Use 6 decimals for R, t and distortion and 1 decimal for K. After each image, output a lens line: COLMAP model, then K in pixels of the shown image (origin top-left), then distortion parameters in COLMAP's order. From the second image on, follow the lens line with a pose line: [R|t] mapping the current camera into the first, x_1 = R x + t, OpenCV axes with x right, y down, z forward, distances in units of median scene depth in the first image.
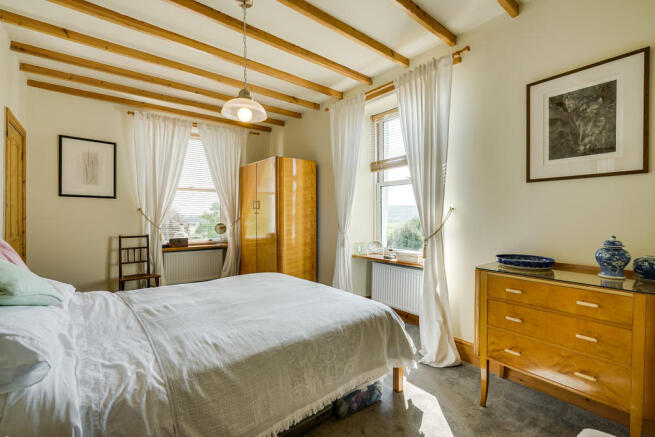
lens RADIAL K [[296.1, 0, 326.8], [0, 296.1, 217.8], [0, 0, 1]] dist [-0.002631, 0.000059]
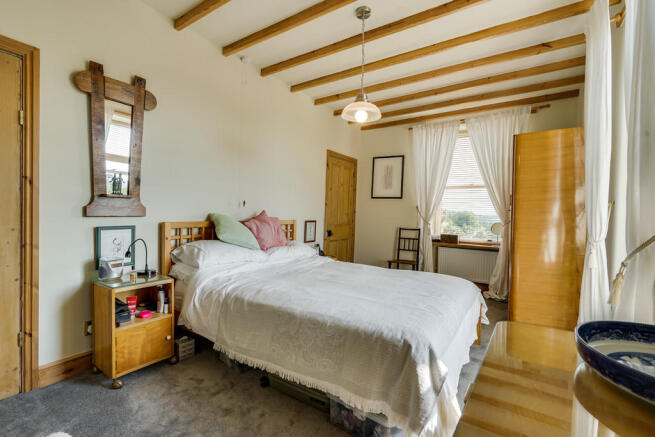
lens RADIAL K [[296.1, 0, 326.8], [0, 296.1, 217.8], [0, 0, 1]] dist [-0.002631, 0.000059]
pose [[0.284949, 0.022245, -0.958285, 0.428984], [-0.033466, 0.999352, 0.013247, 0.011466], [0.957958, 0.028295, 0.285509, 0.326135]]
